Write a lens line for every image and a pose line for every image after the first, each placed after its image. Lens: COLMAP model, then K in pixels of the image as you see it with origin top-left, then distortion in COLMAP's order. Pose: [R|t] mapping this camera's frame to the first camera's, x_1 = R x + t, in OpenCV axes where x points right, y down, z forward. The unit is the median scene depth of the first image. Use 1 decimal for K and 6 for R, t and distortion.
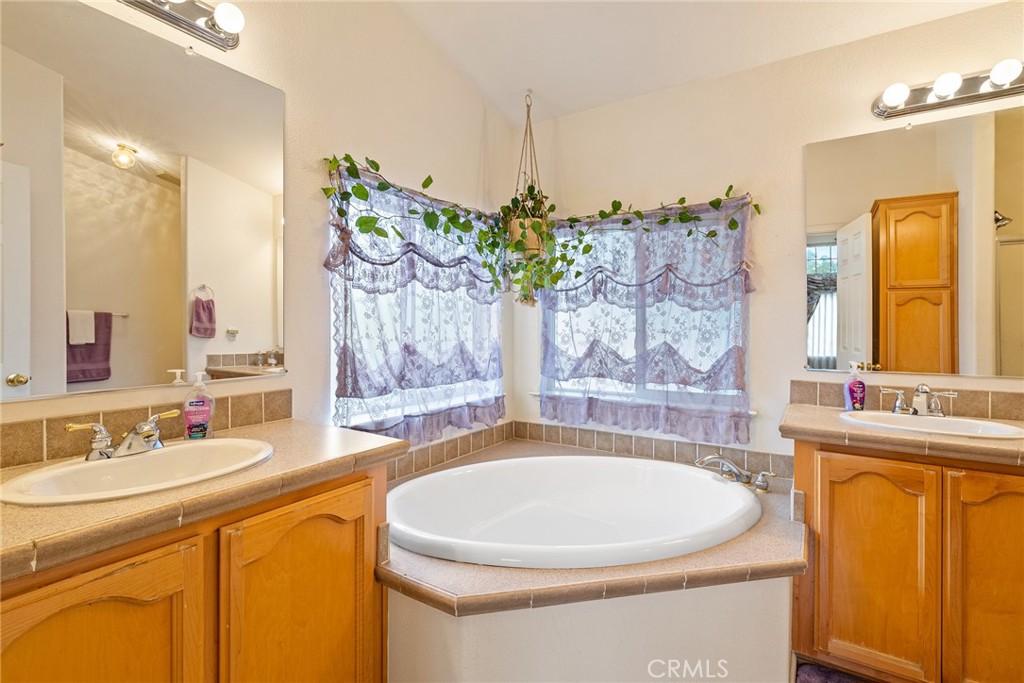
lens RADIAL K [[474.4, 0, 512.1], [0, 474.4, 323.8], [0, 0, 1]] dist [-0.001199, -0.000078]
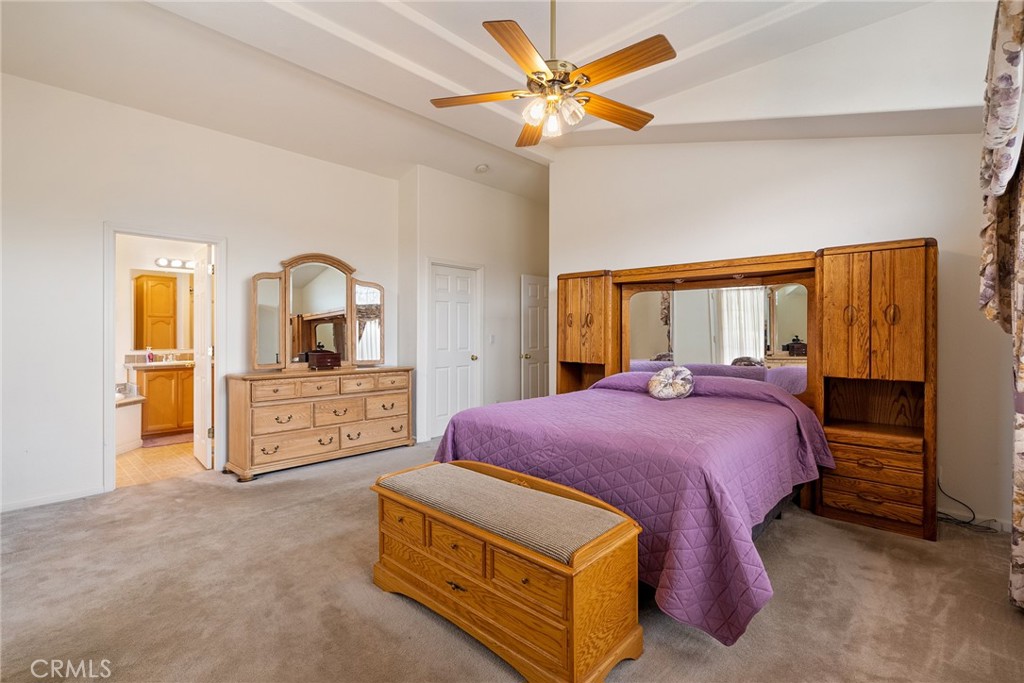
lens RADIAL K [[471.9, 0, 509.8], [0, 471.9, 337.1], [0, 0, 1]] dist [-0.003398, -0.000082]
pose [[0.180276, -0.010886, 0.983556, -1.767599], [-0.005395, 0.999913, 0.012056, -0.024700], [-0.983601, -0.007480, 0.180202, -1.747741]]
